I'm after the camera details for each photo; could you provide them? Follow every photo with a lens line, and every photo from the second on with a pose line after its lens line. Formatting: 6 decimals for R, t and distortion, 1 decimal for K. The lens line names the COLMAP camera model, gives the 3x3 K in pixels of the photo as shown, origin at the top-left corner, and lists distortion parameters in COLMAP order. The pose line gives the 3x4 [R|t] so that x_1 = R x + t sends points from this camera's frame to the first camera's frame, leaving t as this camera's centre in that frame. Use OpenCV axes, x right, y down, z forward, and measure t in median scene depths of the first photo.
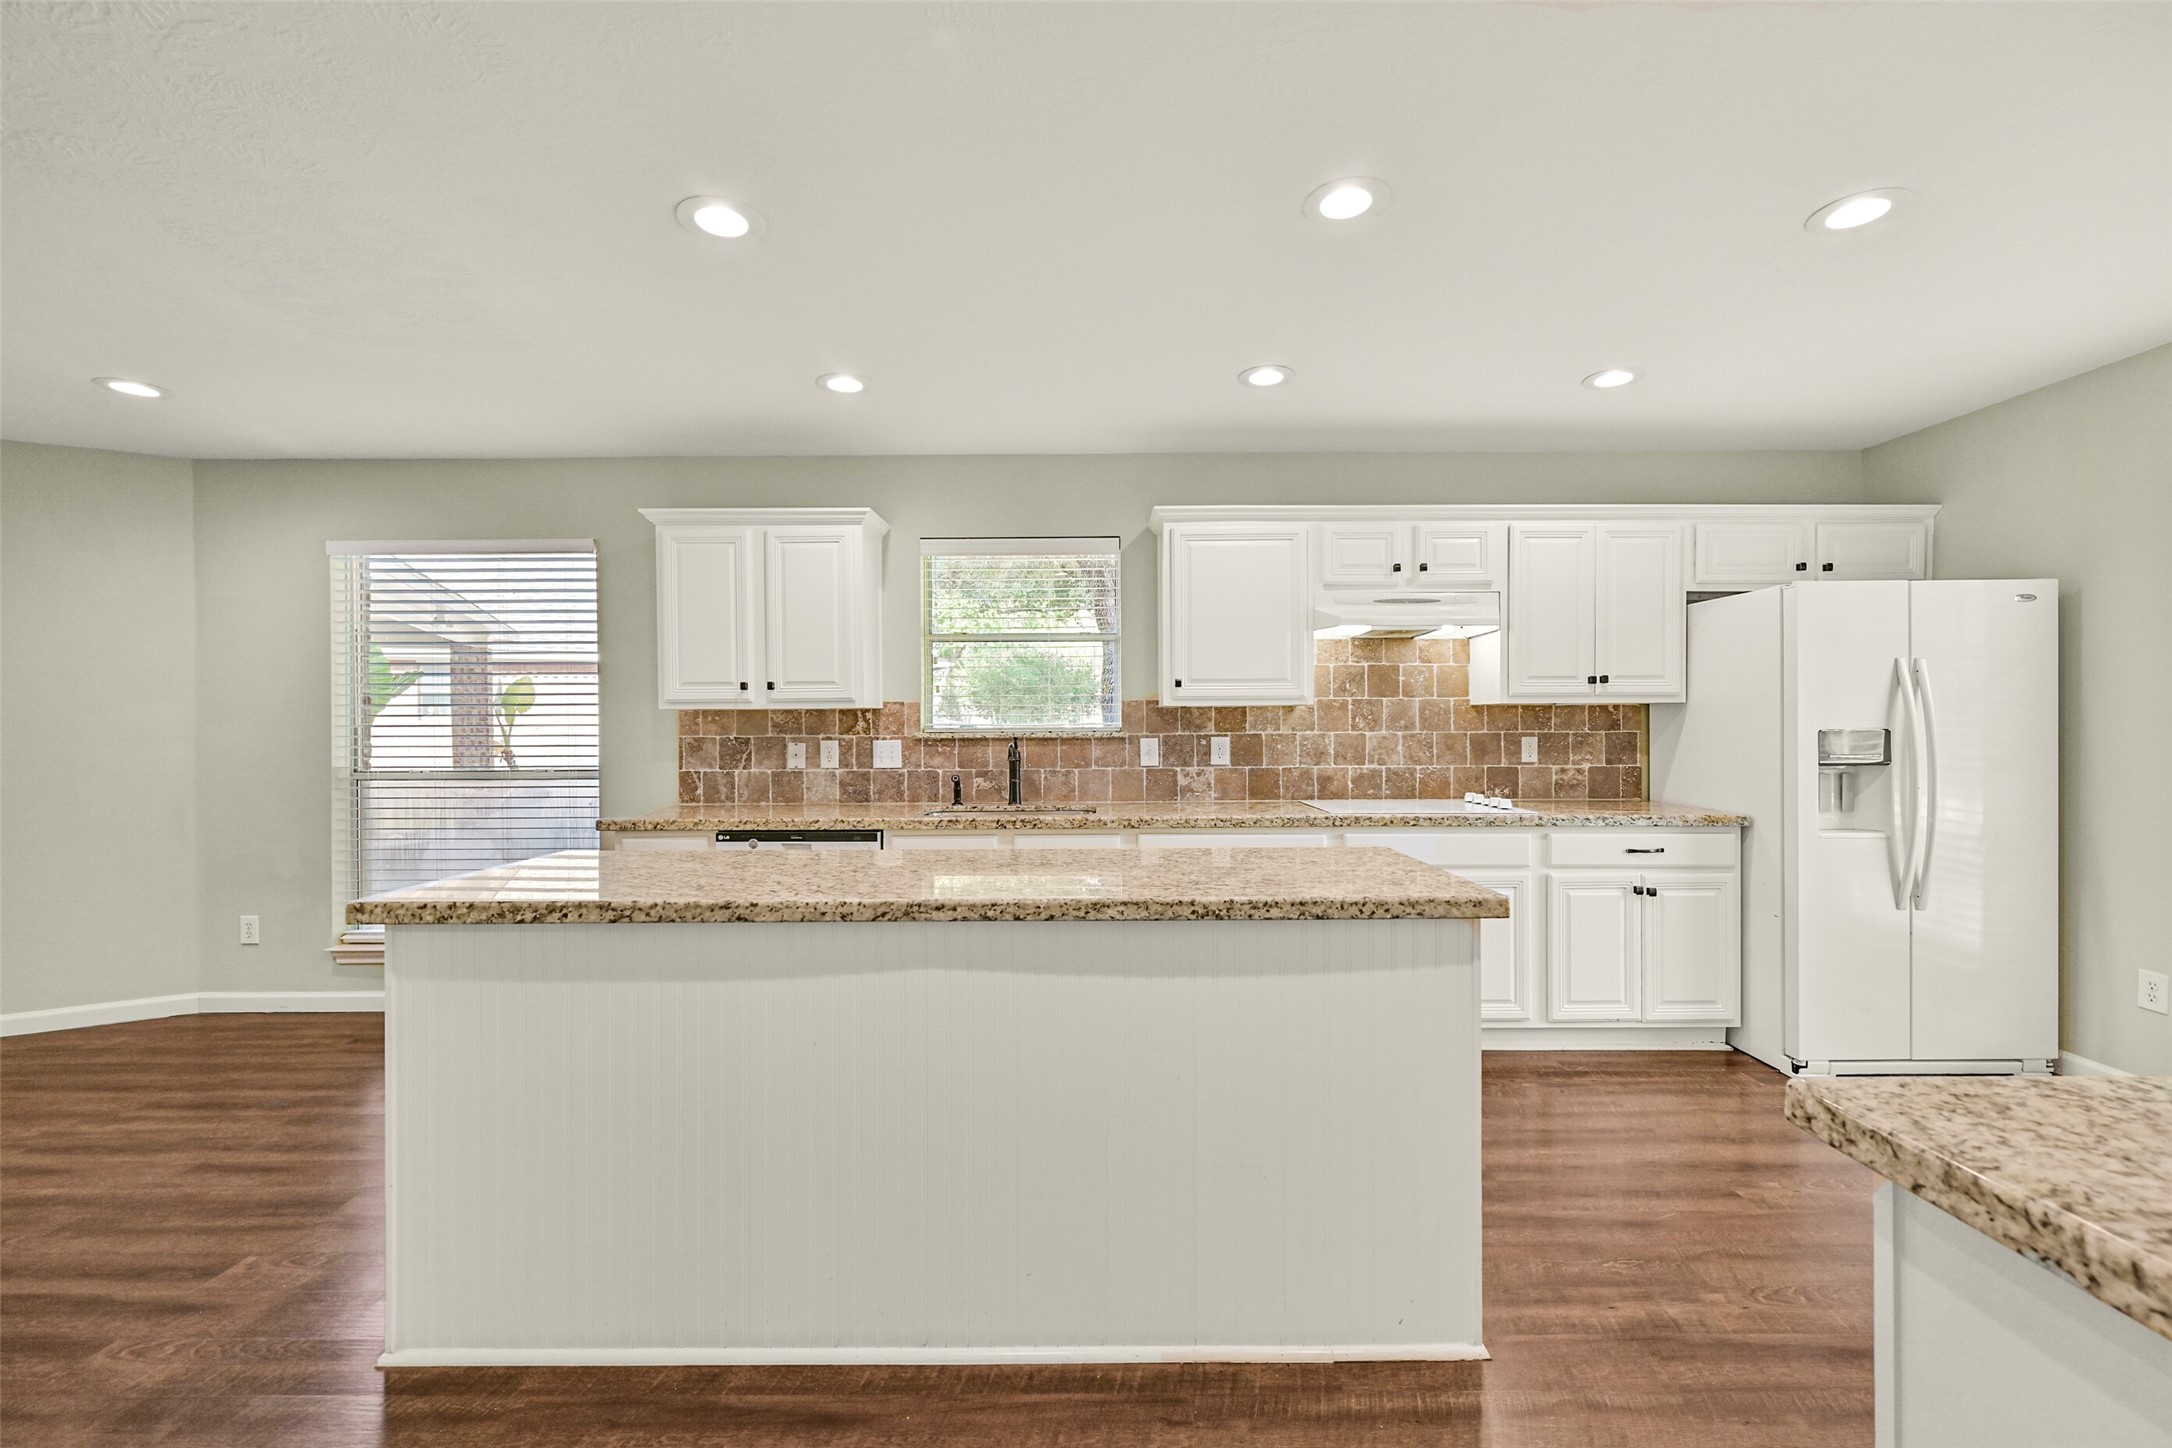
lens RADIAL K [[871.6, 0, 1097.8], [0, 871.6, 731.5], [0, 0, 1]] dist [0.000819, 0.000380]
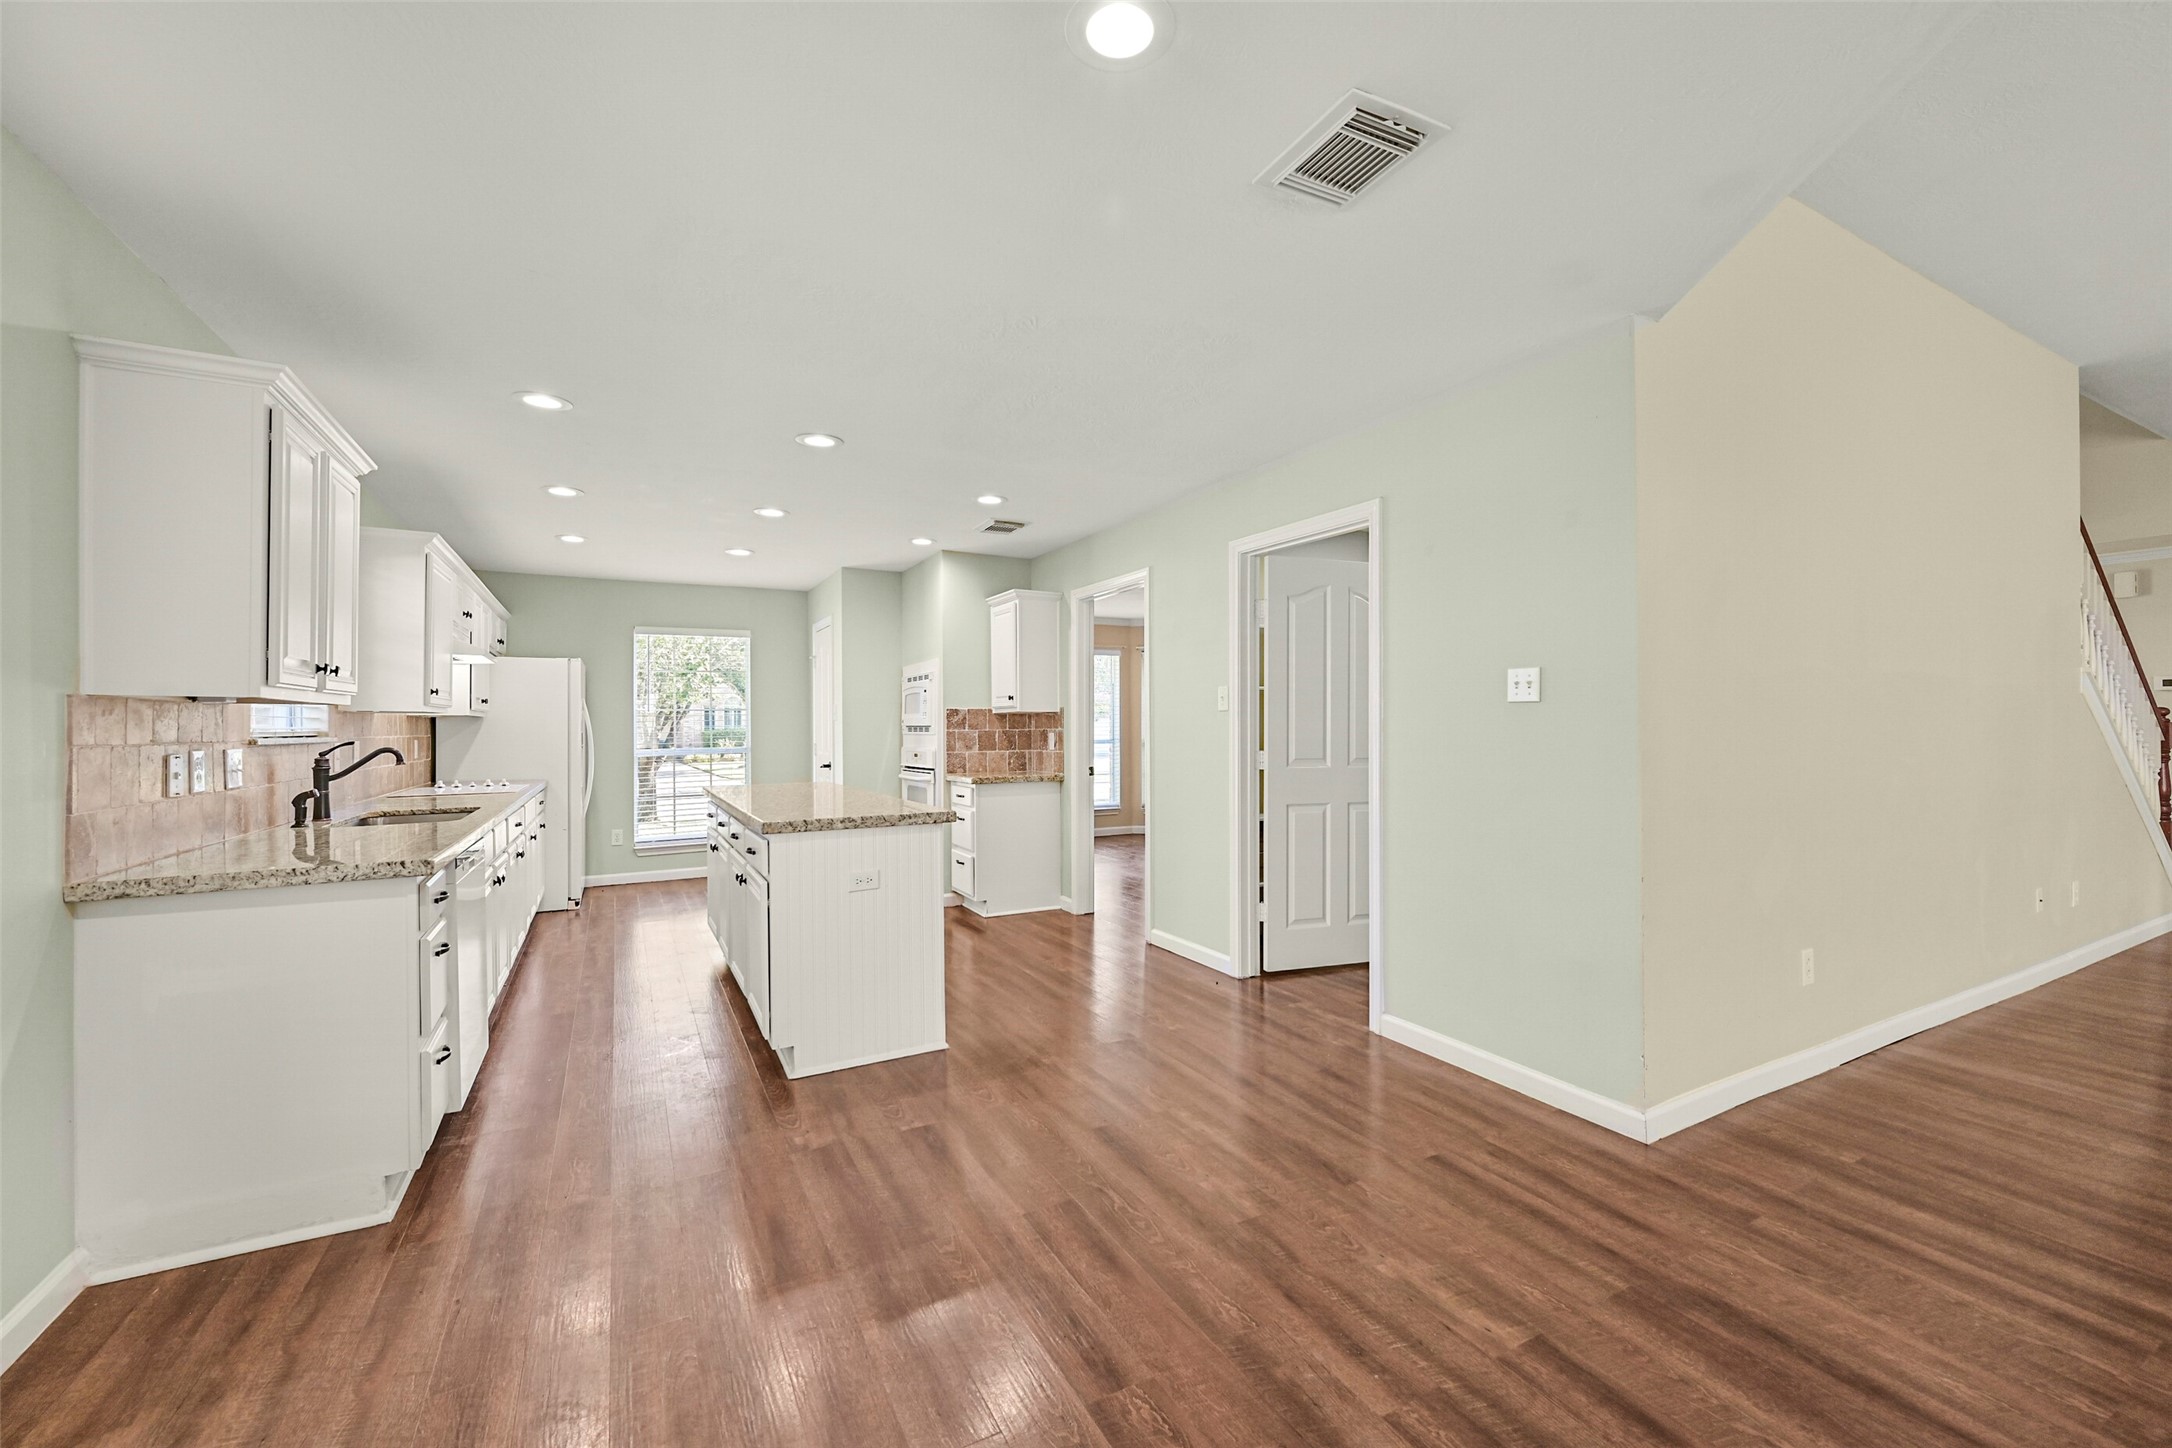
lens RADIAL K [[871.6, 0, 1091.8], [0, 871.6, 716.7], [0, 0, 1]] dist [0.000819, 0.000380]
pose [[-0.471758, 0.018622, 0.881531, -1.186120], [0.016350, 0.999790, -0.012371, 0.004260], [-0.881576, 0.008577, -0.471963, 0.720682]]
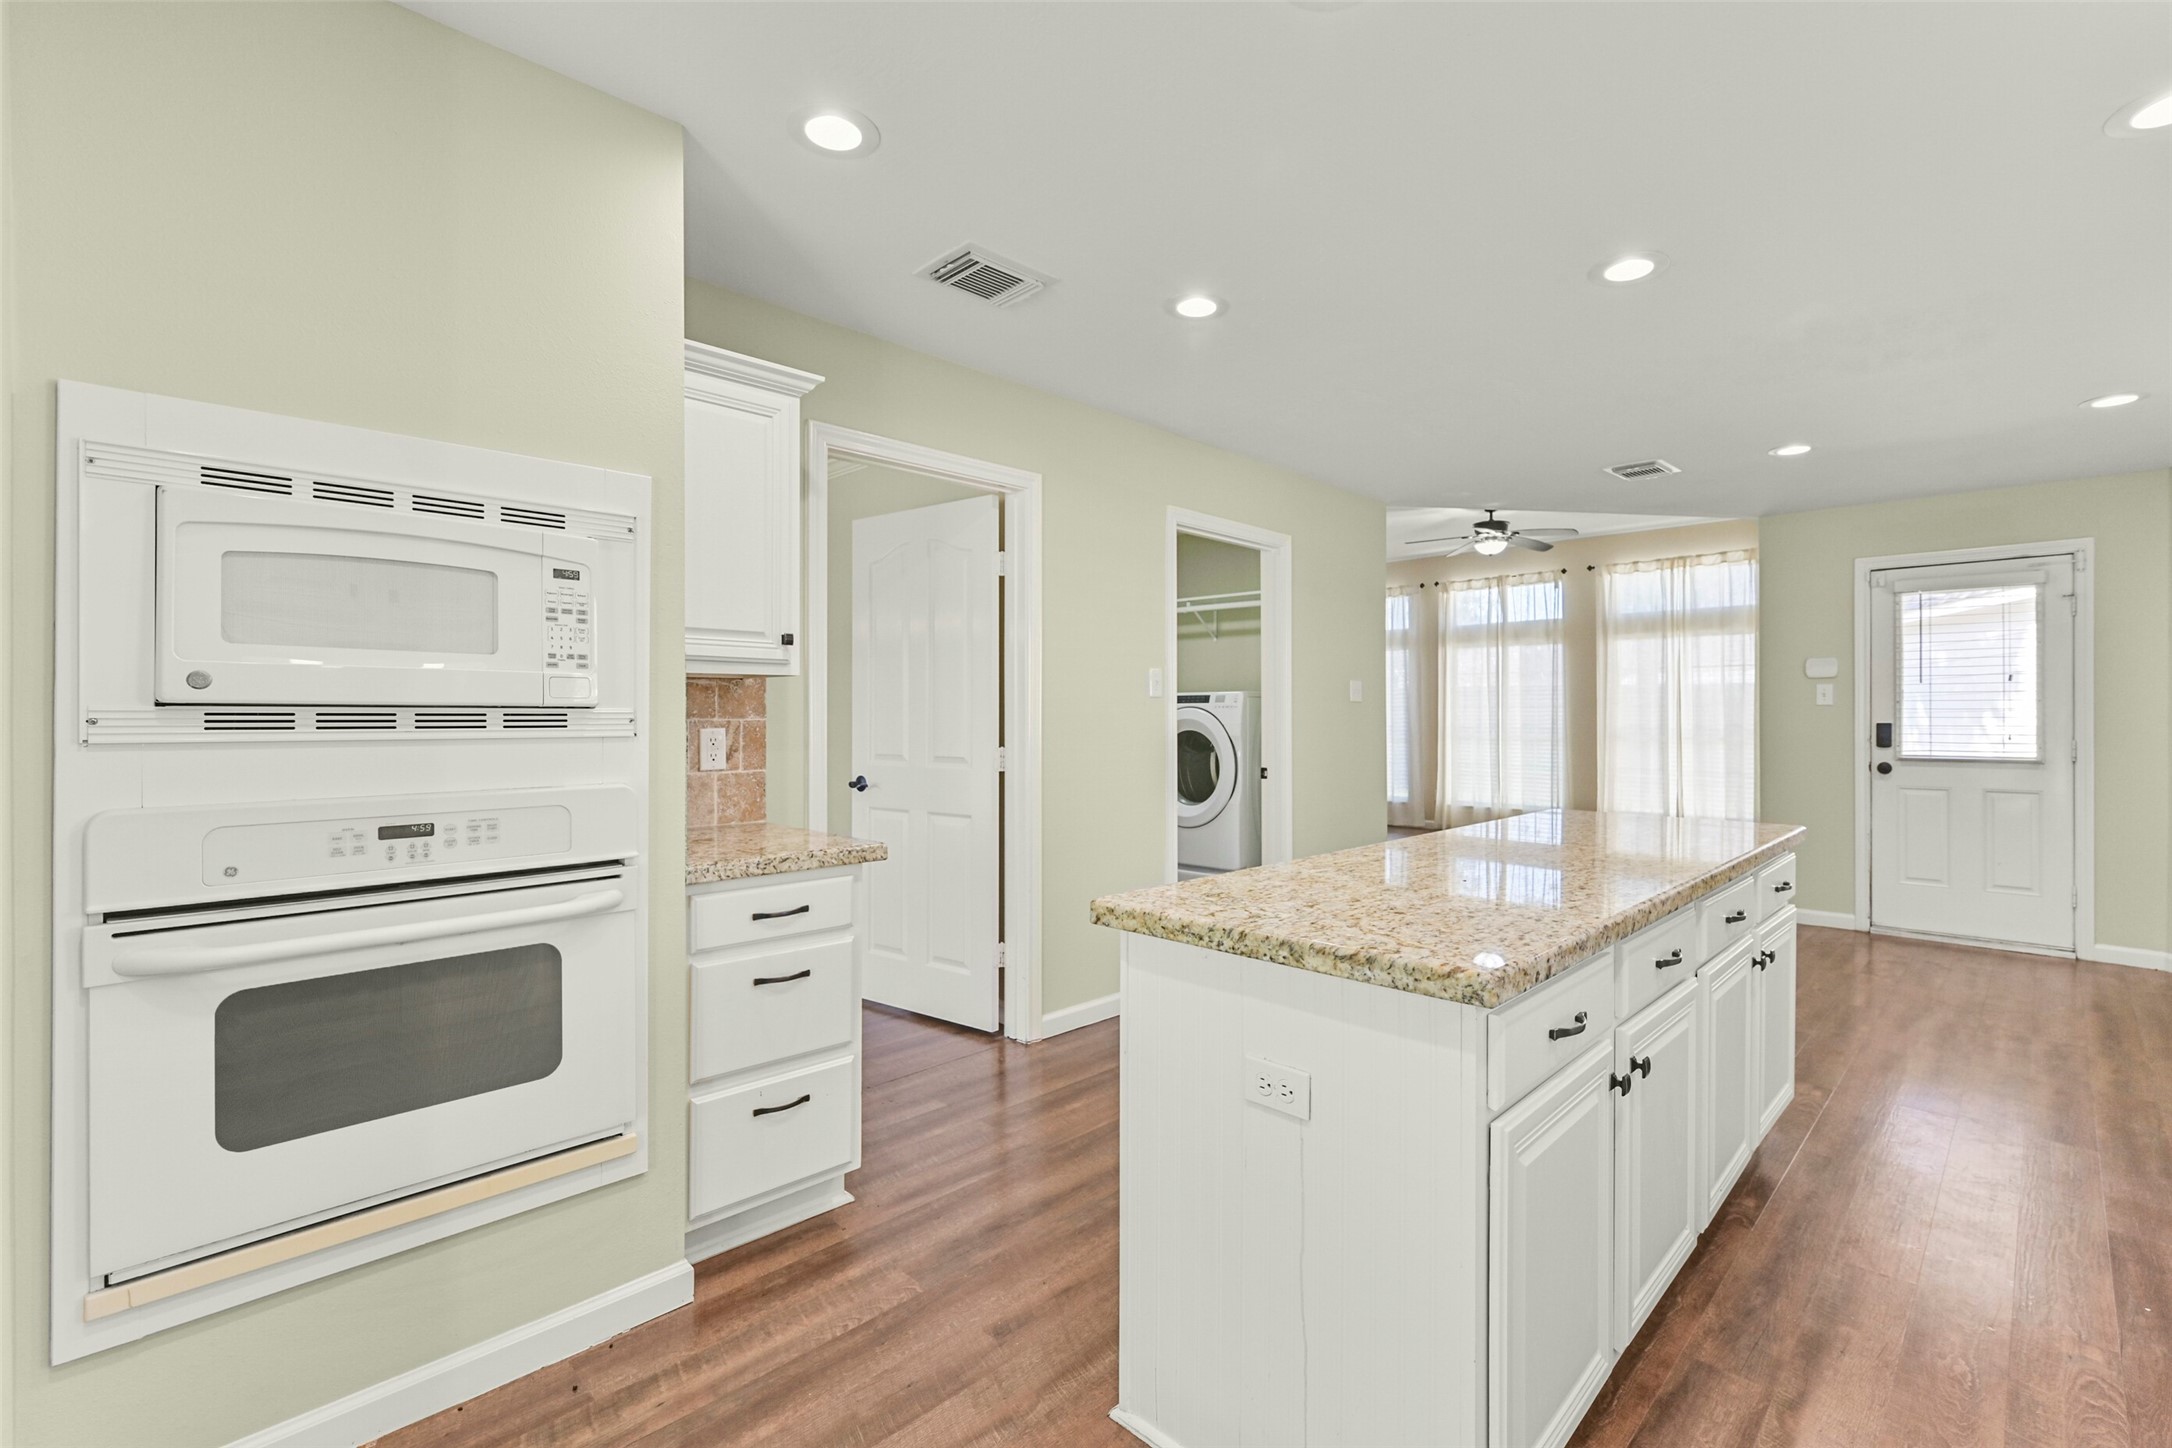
lens RADIAL K [[990.8, 0, 1088.6], [0, 990.8, 717.4], [0, 0, 1]] dist [-0.000672, -0.000223]
pose [[-0.696568, 0.004443, -0.717477, 0.510840], [-0.003088, 0.999953, 0.009189, -0.003295], [0.717484, 0.008616, -0.696522, 0.752123]]
